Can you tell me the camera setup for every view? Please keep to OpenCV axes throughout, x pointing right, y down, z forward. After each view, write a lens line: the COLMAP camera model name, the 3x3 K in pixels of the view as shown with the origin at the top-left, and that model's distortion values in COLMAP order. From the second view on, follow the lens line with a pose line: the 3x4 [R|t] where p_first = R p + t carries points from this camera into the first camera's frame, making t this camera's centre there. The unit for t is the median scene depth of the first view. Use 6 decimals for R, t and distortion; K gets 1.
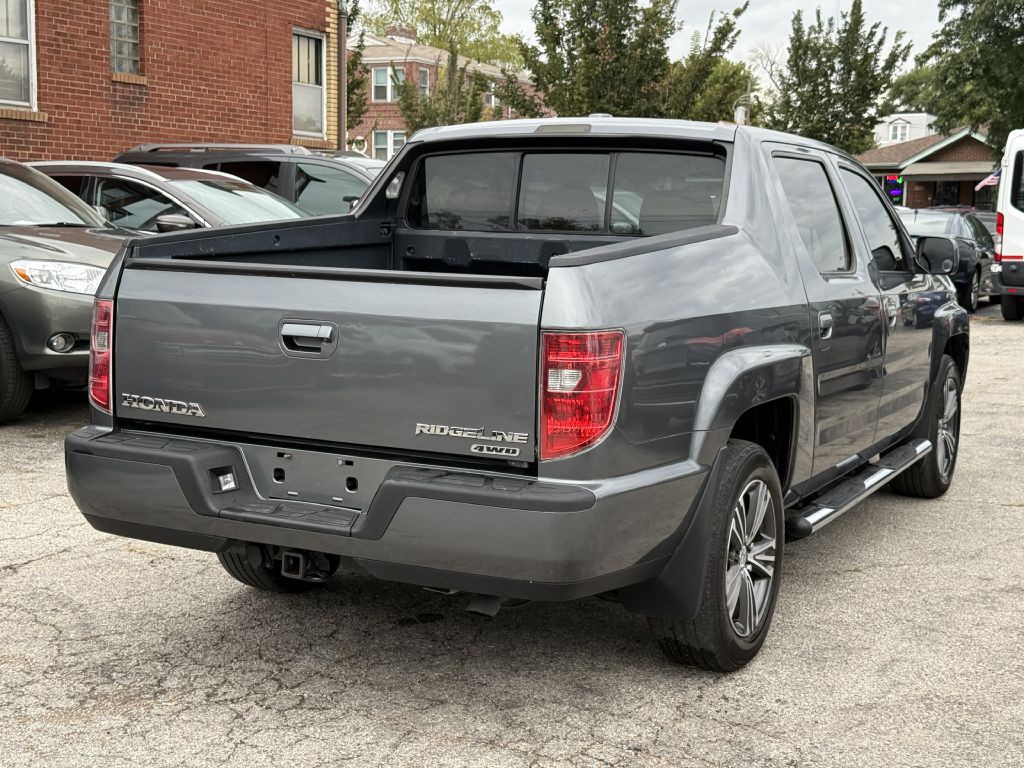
lens RADIAL K [[1443.5, 0, 517.8], [0, 1443.5, 387.5], [0, 0, 1]] dist [0.180704, -0.364579]
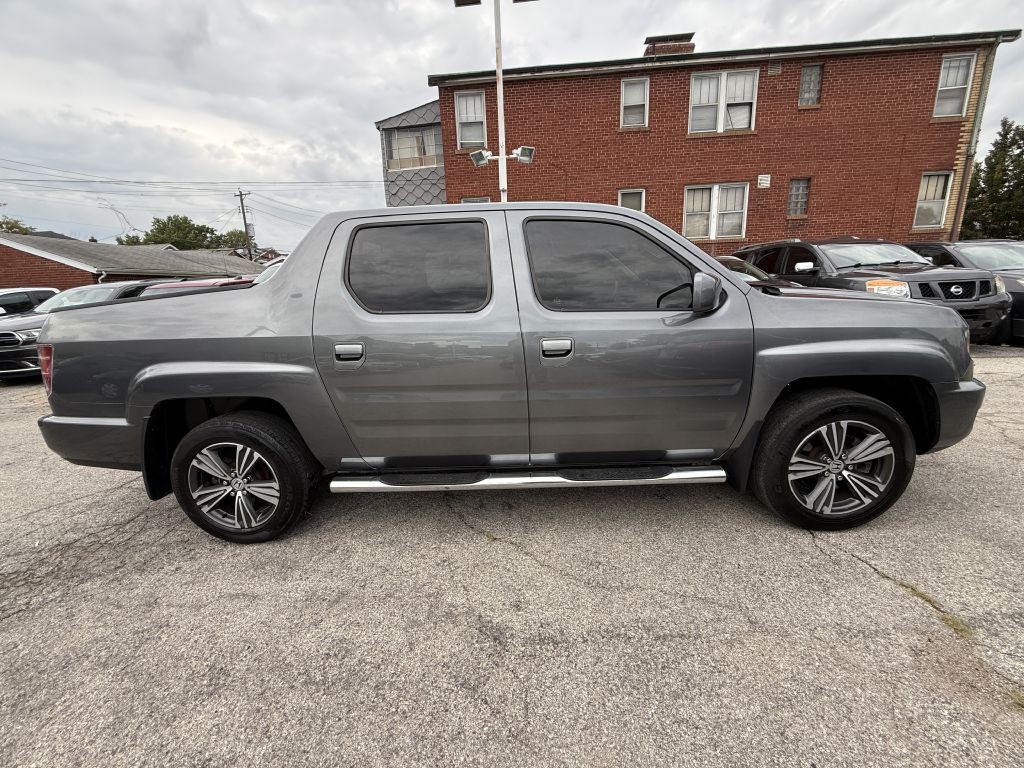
lens RADIAL K [[414.3, 0, 512.9], [0, 414.3, 381.0], [0, 0, 1]] dist [-0.002991, -0.000292]
pose [[0.412919, 0.162472, -0.896159, 0.704929], [-0.055829, 0.986625, 0.153150, -0.093072], [0.909055, -0.013207, 0.416467, 1.106240]]
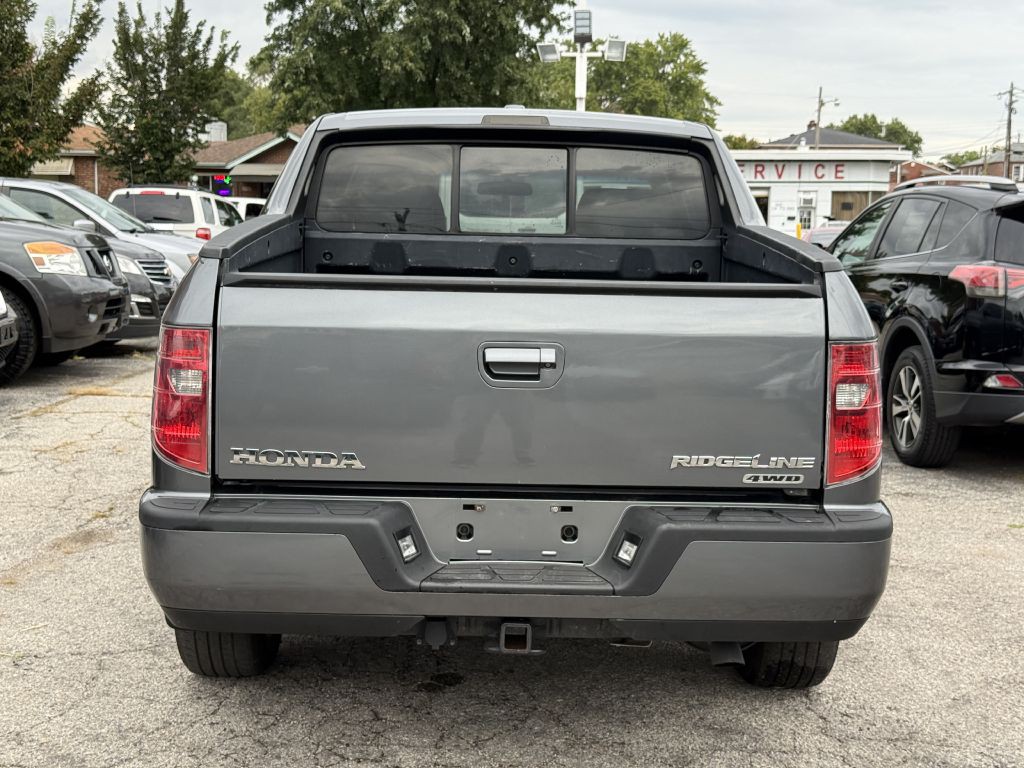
lens RADIAL K [[1443.5, 0, 517.8], [0, 1443.5, 387.5], [0, 0, 1]] dist [0.180704, -0.364579]
pose [[0.879541, -0.057844, 0.472295, -0.472193], [0.057558, 0.998228, 0.015069, -0.029109], [-0.472329, 0.013931, 0.881312, 0.234464]]
